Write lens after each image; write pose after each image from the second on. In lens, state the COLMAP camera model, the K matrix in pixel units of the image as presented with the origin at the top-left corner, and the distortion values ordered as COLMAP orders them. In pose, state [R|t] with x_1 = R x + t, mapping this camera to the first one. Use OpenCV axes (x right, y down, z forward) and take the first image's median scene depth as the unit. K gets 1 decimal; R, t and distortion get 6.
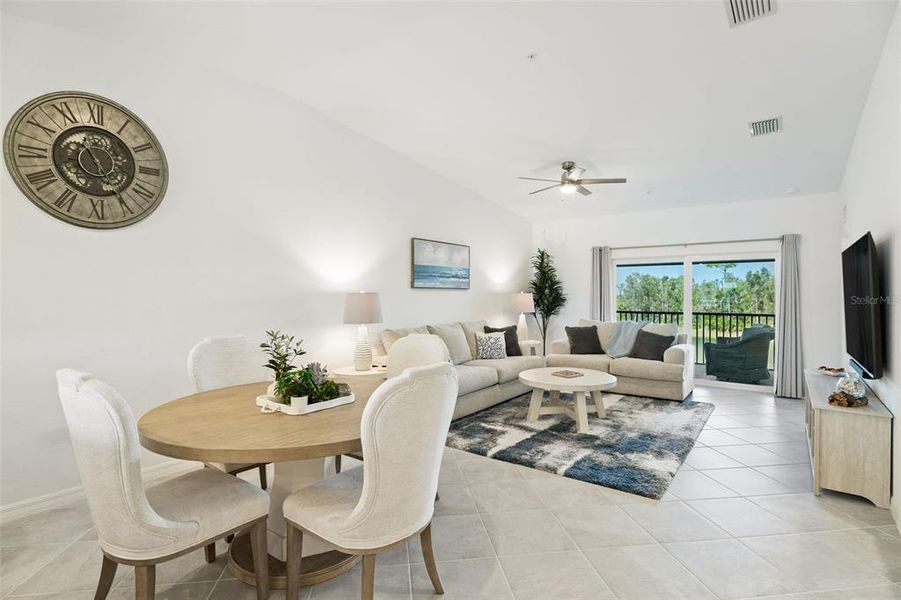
lens RADIAL K [[456.4, 0, 448.3], [0, 456.4, 294.3], [0, 0, 1]] dist [-0.013649, 0.004639]
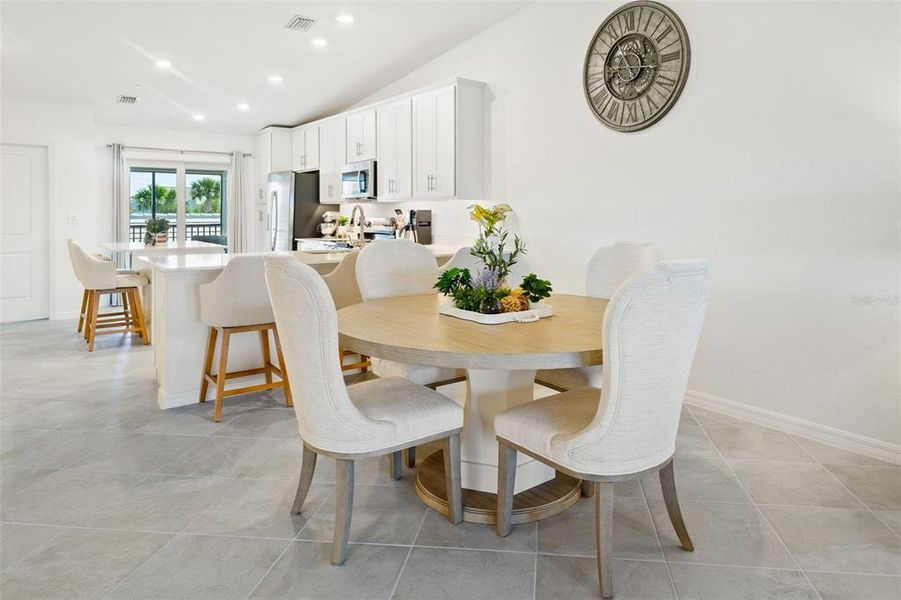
lens RADIAL K [[562.0, 0, 486.4], [0, 562.0, 214.5], [0, 0, 1]] dist [-0.015835, 0.004786]
pose [[-0.240542, 0.004608, -0.970628, 0.330689], [0.002467, 0.999988, 0.004136, 0.023359], [0.970635, -0.001400, -0.240551, 0.591705]]
